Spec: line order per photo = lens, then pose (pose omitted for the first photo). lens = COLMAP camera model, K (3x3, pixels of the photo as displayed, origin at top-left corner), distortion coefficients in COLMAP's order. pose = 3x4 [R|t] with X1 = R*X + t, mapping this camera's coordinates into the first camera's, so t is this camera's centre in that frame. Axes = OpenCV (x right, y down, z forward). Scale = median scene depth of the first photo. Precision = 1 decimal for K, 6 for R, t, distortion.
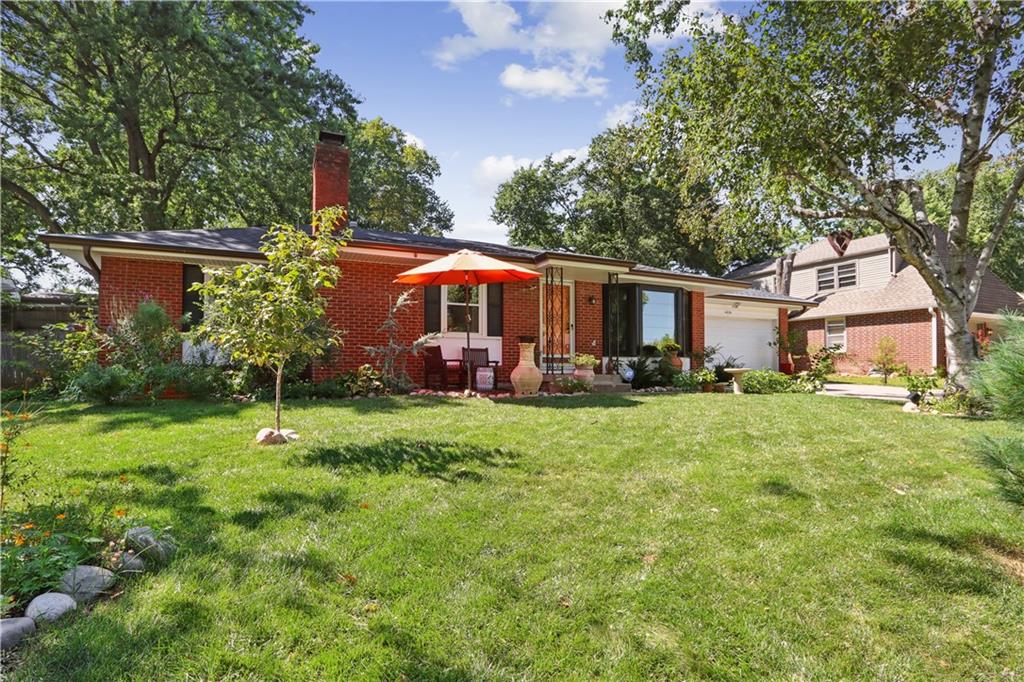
lens RADIAL K [[483.8, 0, 512.0], [0, 483.8, 341.0], [0, 0, 1]] dist [-0.017893, 0.000516]
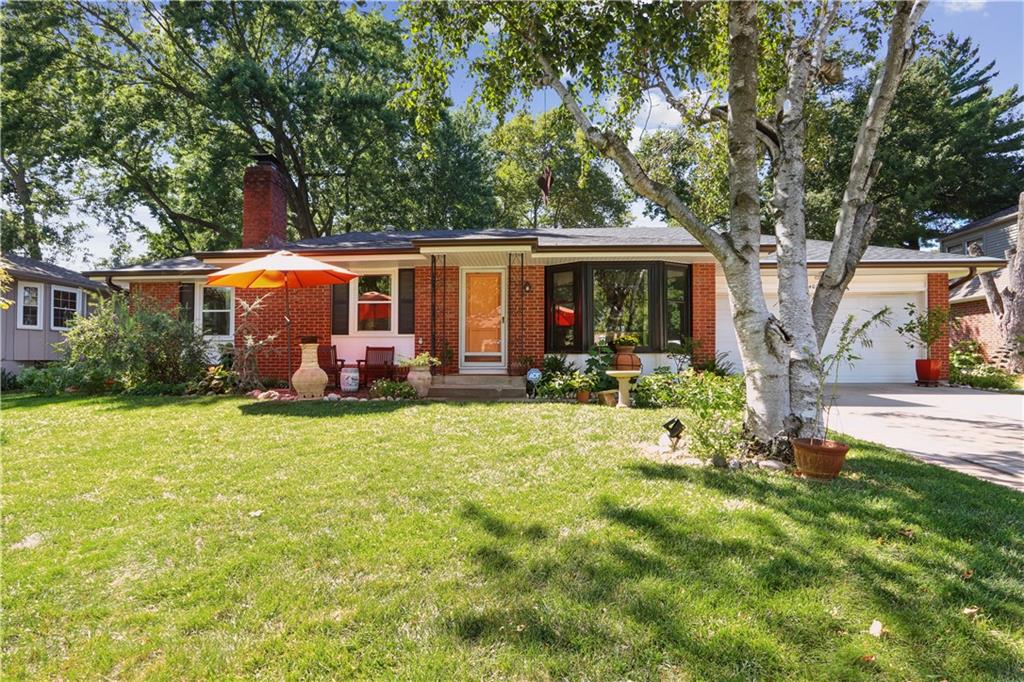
lens RADIAL K [[510.0, 0, 512.0], [0, 510.0, 341.0], [0, 0, 1]] dist [-0.002228, -0.000049]
pose [[0.875380, -0.020329, -0.483008, 0.638085], [0.027462, 0.999593, 0.007701, 0.002030], [0.482655, -0.020005, 0.875582, 0.230968]]
